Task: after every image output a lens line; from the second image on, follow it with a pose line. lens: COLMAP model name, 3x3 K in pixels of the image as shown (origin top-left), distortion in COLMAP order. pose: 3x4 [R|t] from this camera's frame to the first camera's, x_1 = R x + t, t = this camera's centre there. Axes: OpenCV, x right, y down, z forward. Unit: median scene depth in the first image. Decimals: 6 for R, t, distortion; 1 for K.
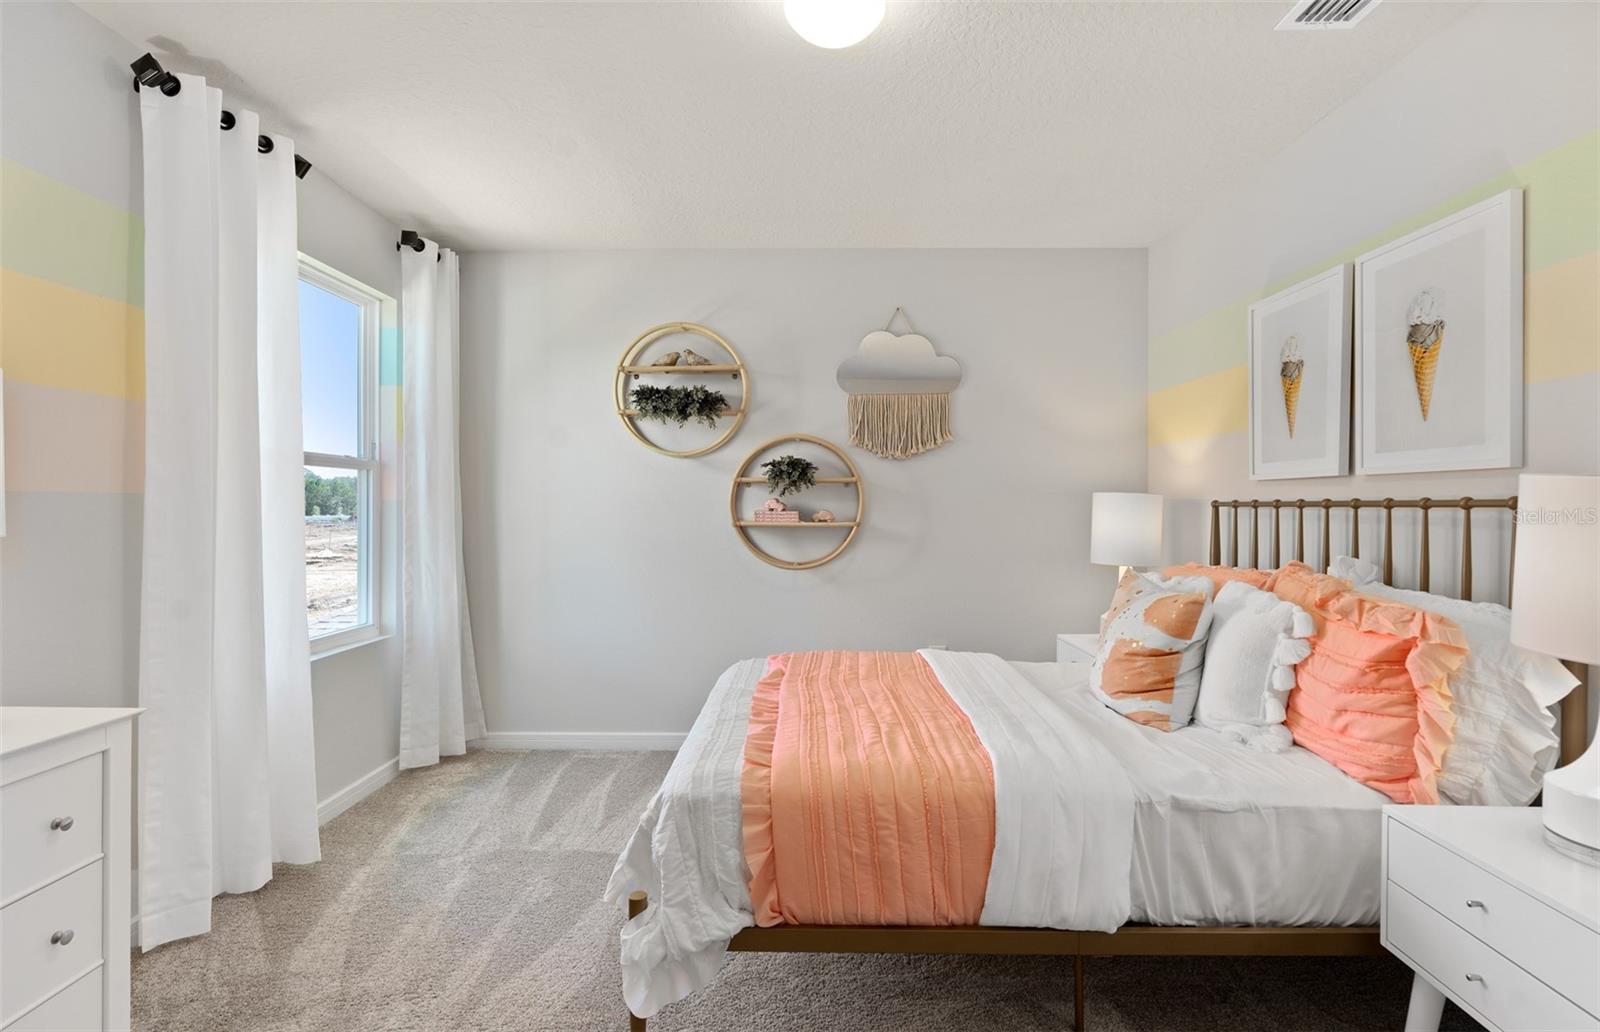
lens RADIAL K [[770.3, 0, 800.0], [0, 770.3, 516.0], [0, 0, 1]] dist [0.000319, 0.000087]
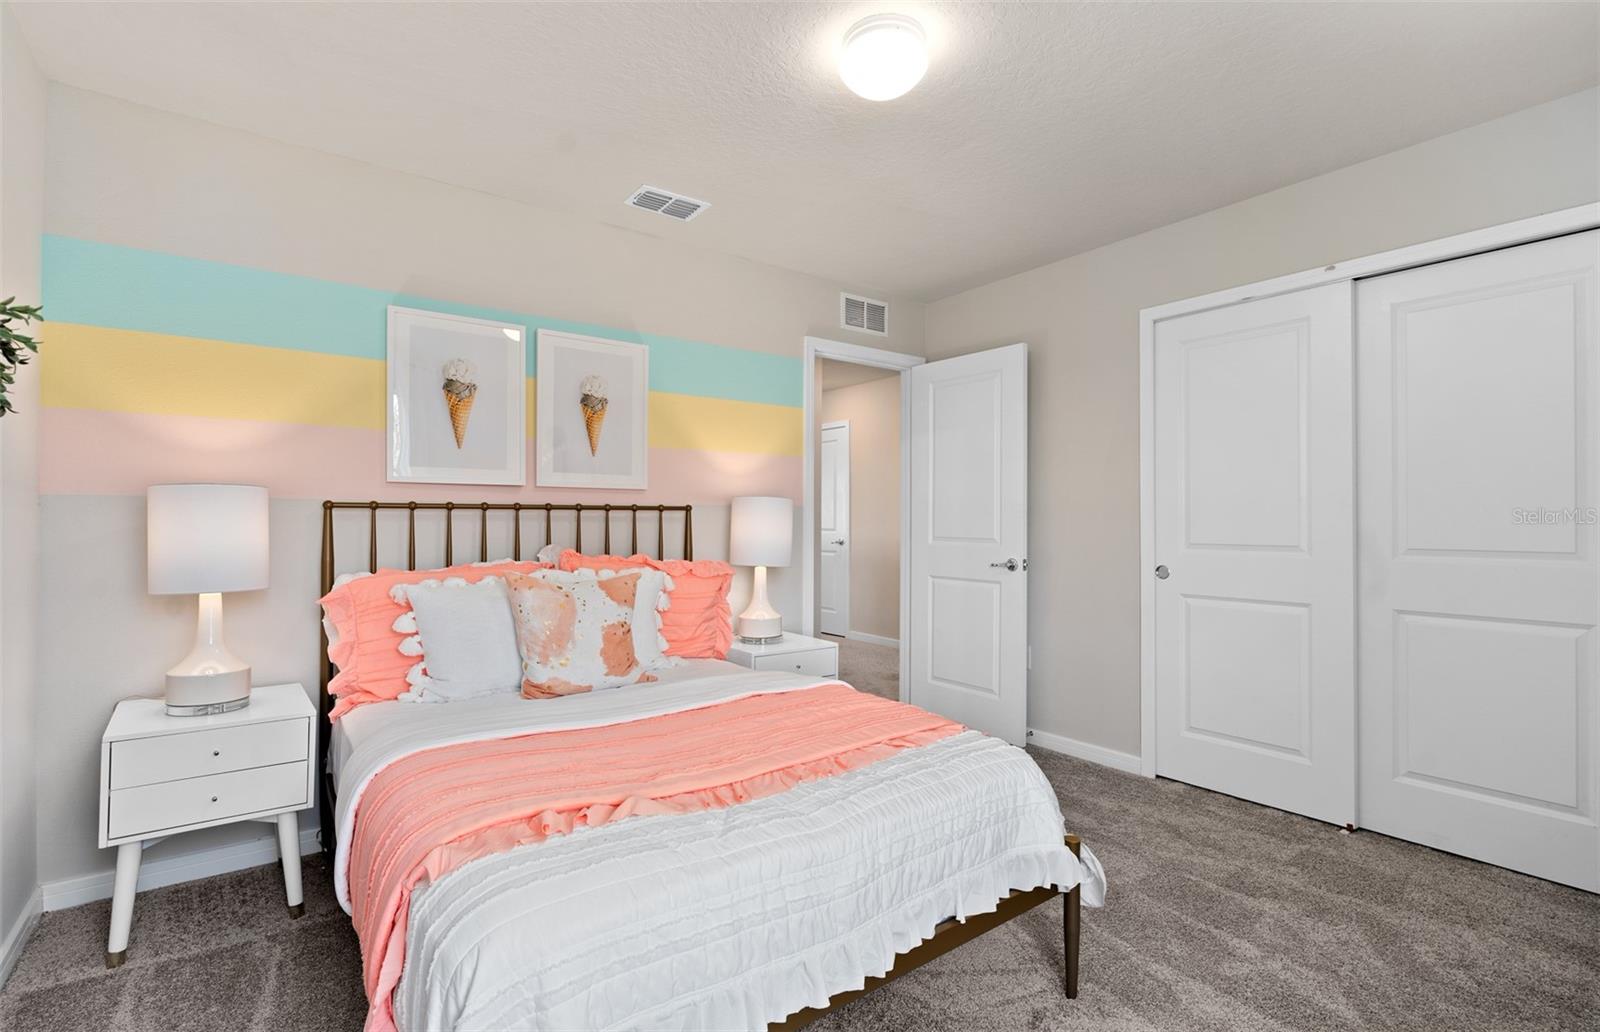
lens RADIAL K [[730.9, 0, 800.0], [0, 730.9, 516.0], [0, 0, 1]] dist [-0.002126, -0.000056]
pose [[-0.615243, -0.002505, 0.788333, -0.618879], [0.005356, 0.999959, 0.007358, -0.007346], [-0.788319, 0.008749, -0.615204, 1.498600]]
